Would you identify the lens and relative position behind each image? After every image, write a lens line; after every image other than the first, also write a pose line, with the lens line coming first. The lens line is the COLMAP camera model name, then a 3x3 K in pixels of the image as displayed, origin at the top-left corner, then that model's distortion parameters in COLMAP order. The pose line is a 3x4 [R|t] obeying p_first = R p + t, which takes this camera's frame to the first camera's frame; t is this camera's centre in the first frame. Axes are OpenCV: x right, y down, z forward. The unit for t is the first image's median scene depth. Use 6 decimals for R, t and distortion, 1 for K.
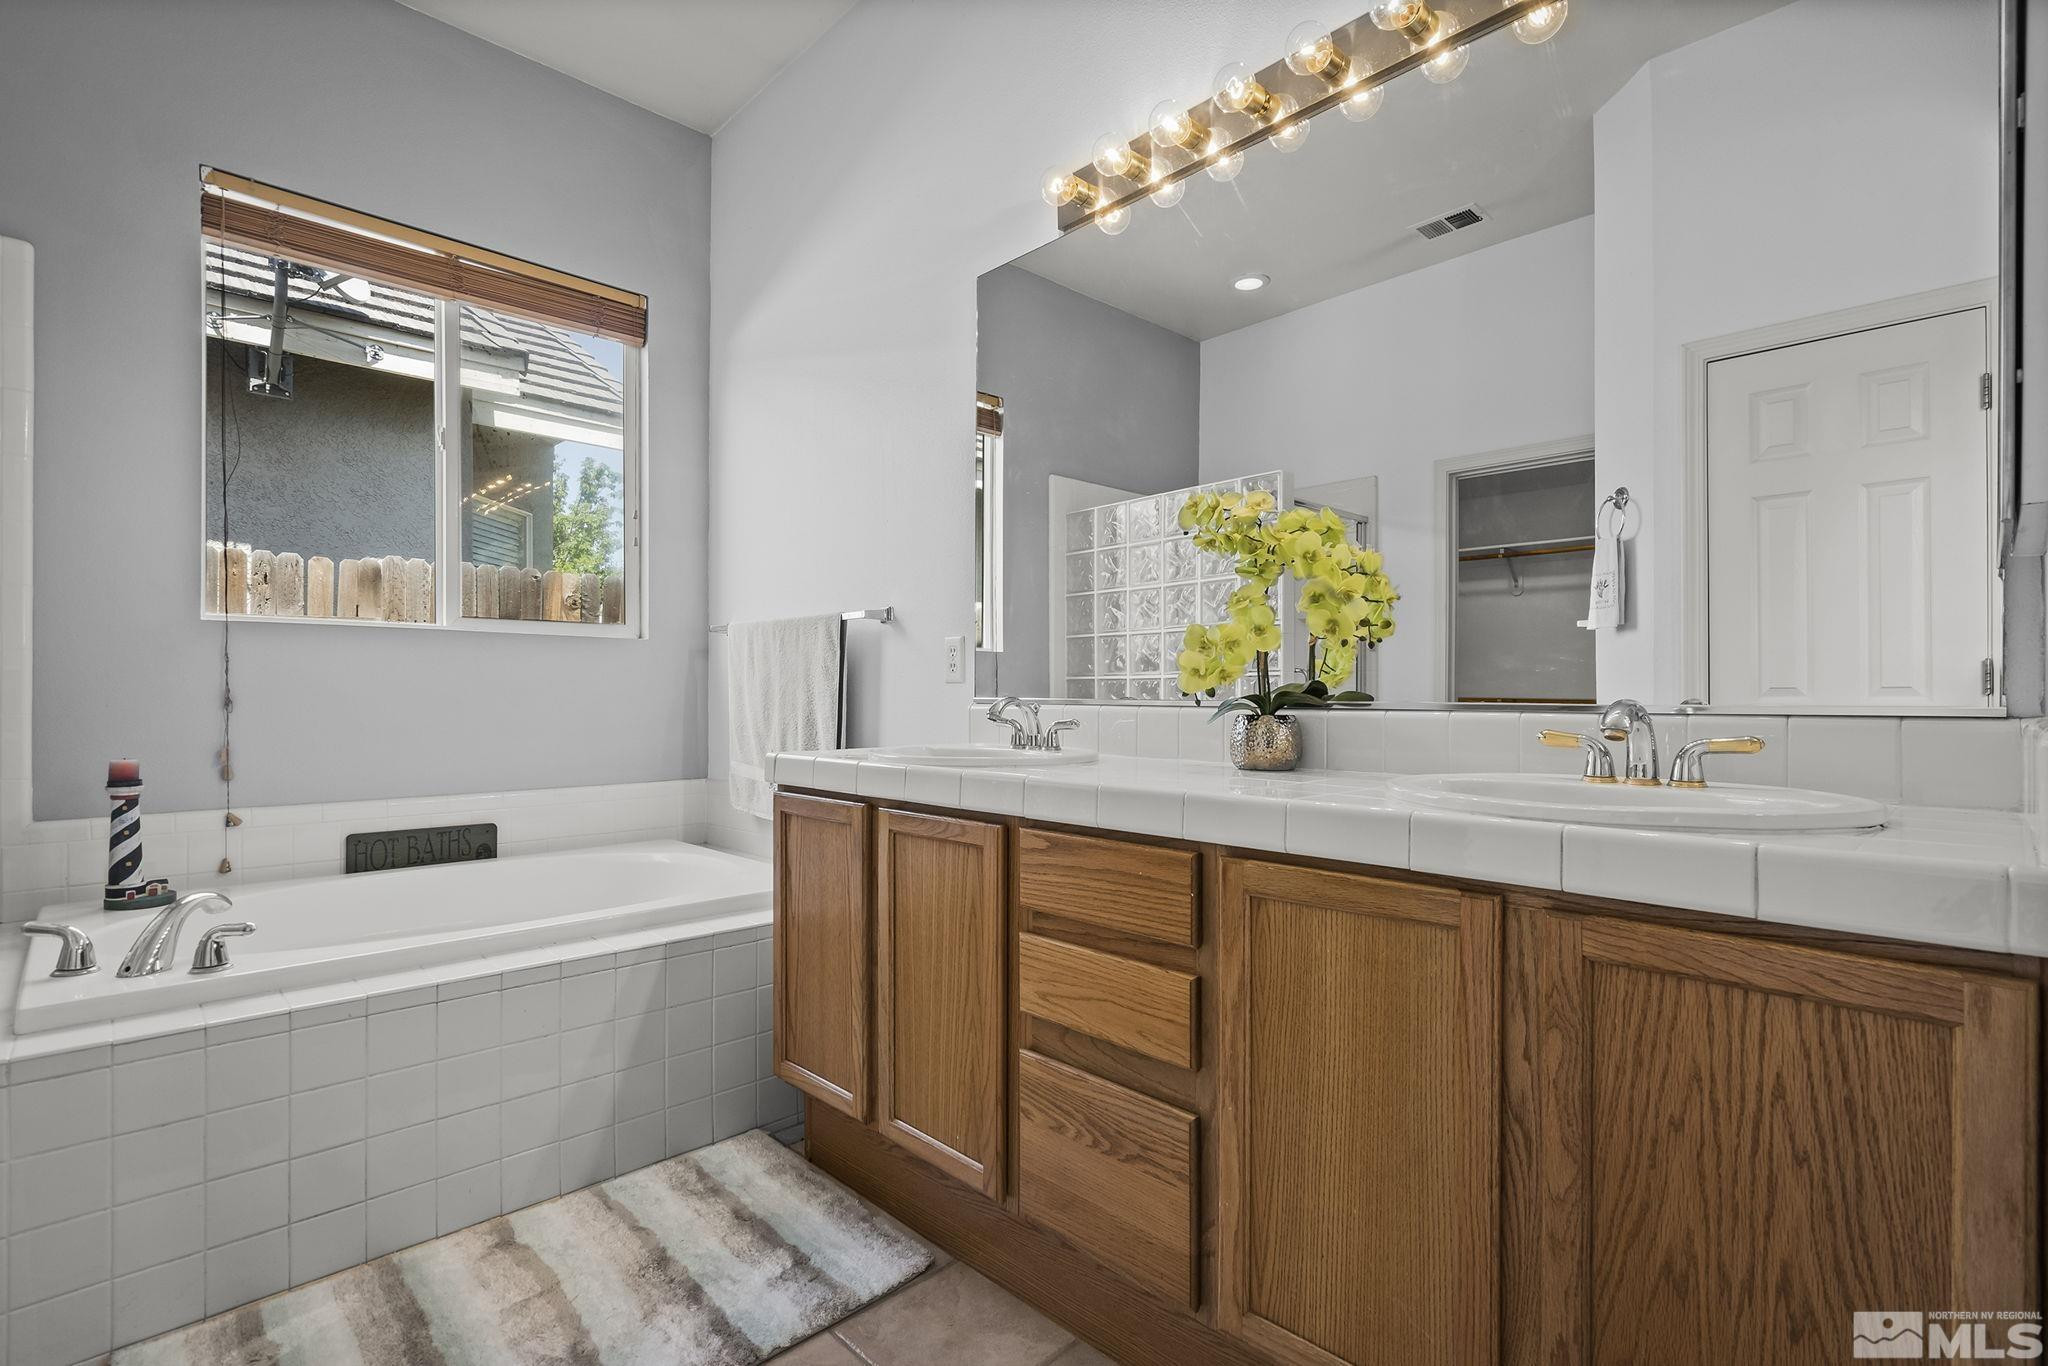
lens RADIAL K [[946.5, 0, 1018.9], [0, 946.5, 688.6], [0, 0, 1]] dist [-0.003466, 0.001462]
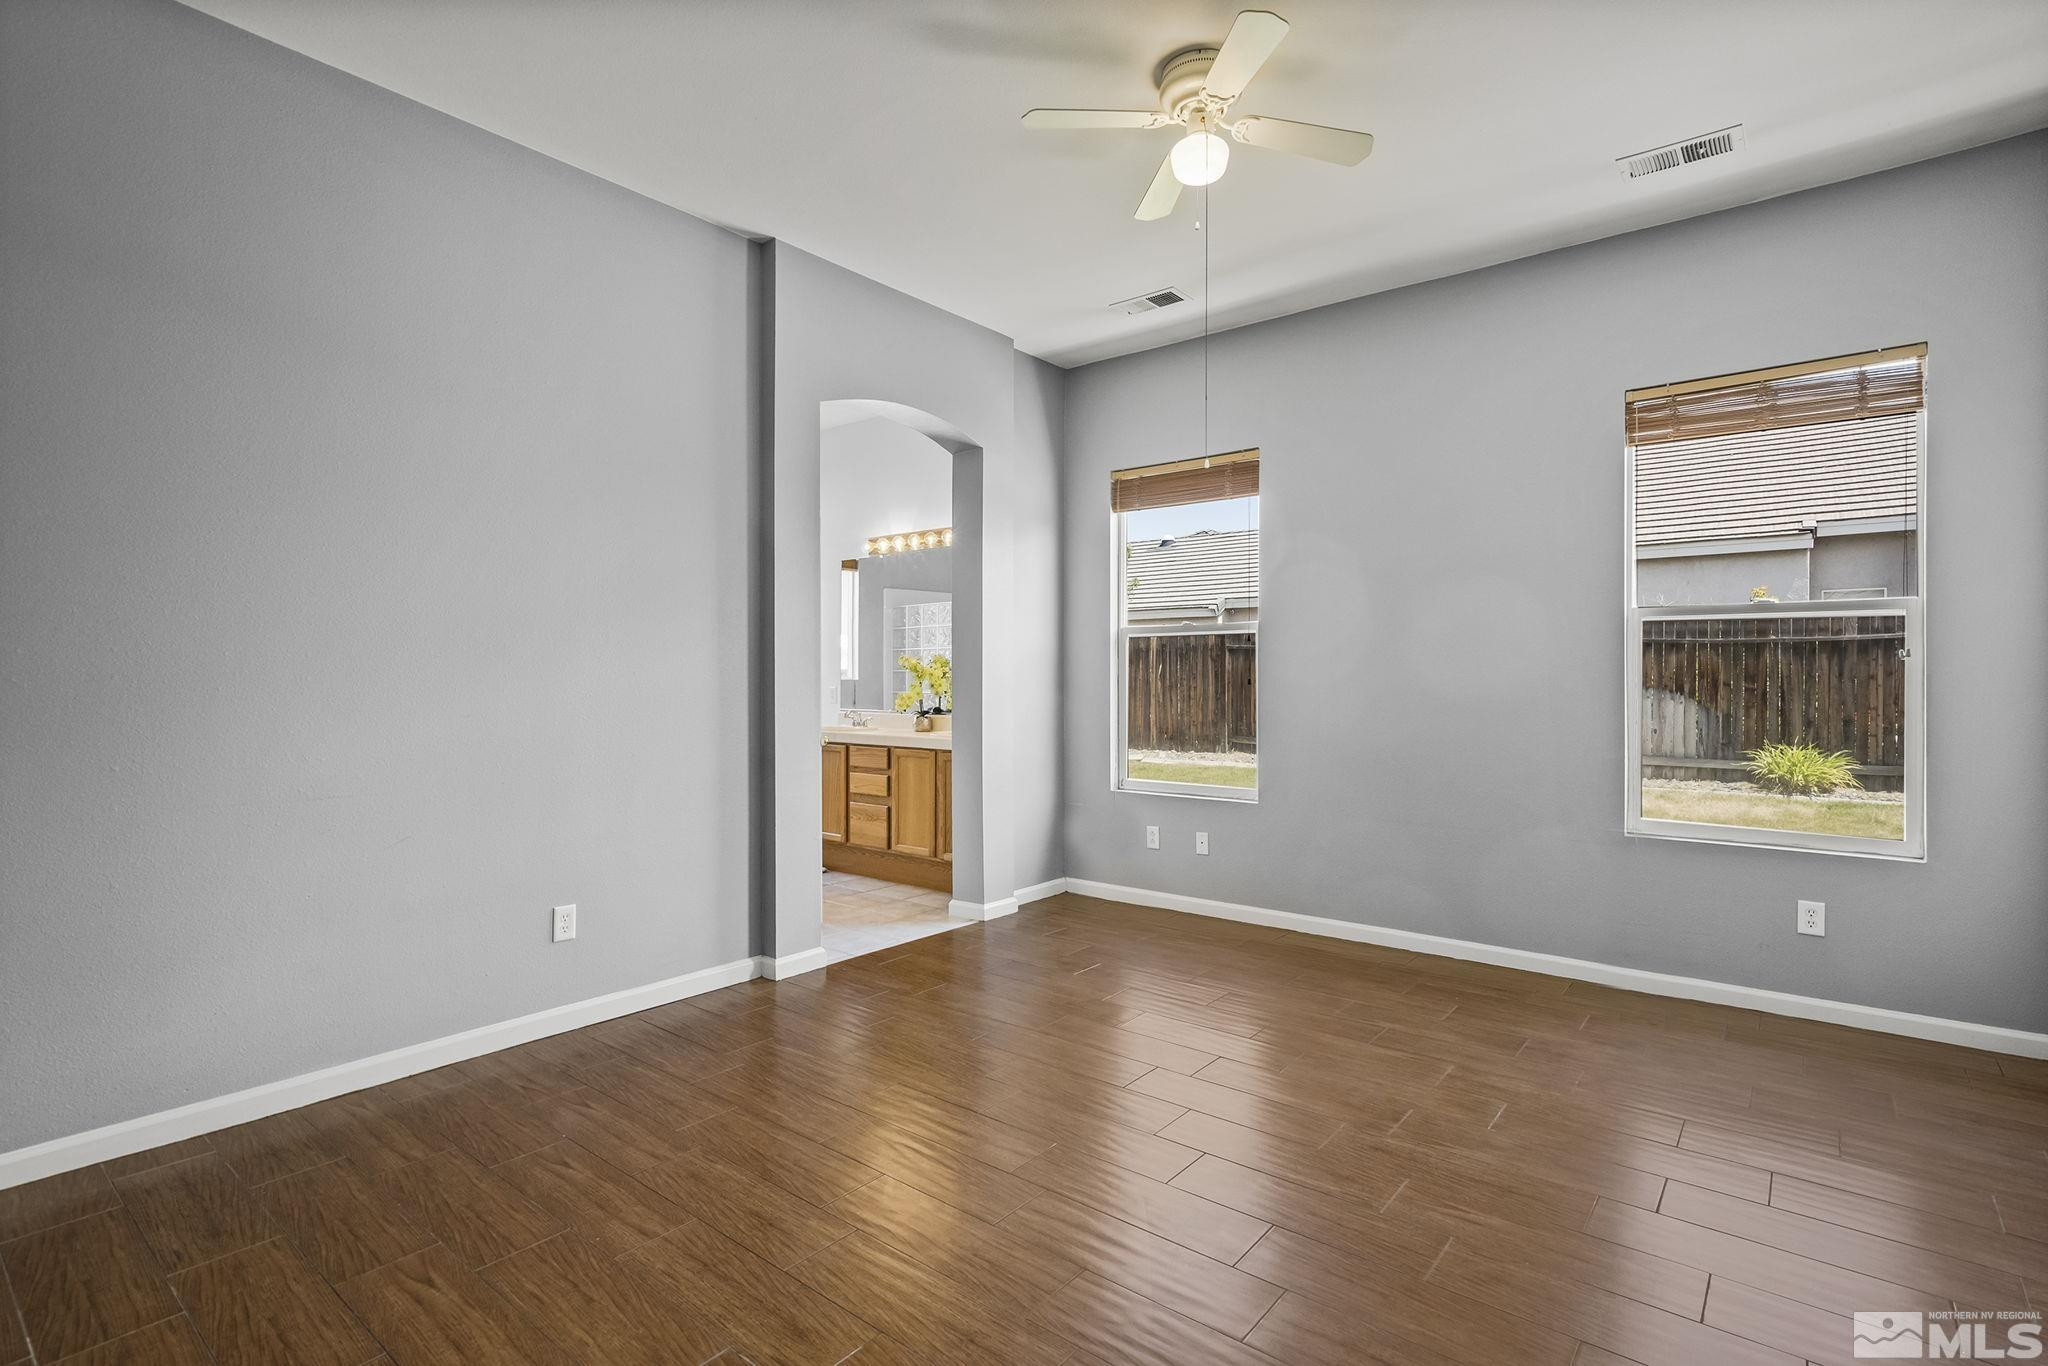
lens RADIAL K [[1032.9, 0, 1028.1], [0, 1032.9, 681.3], [0, 0, 1]] dist [0.004053, -0.001637]
pose [[0.992633, 0.005070, 0.121053, 0.212982], [-0.005929, 0.999960, 0.006738, -0.153900], [-0.121014, -0.007406, 0.992623, -3.359417]]
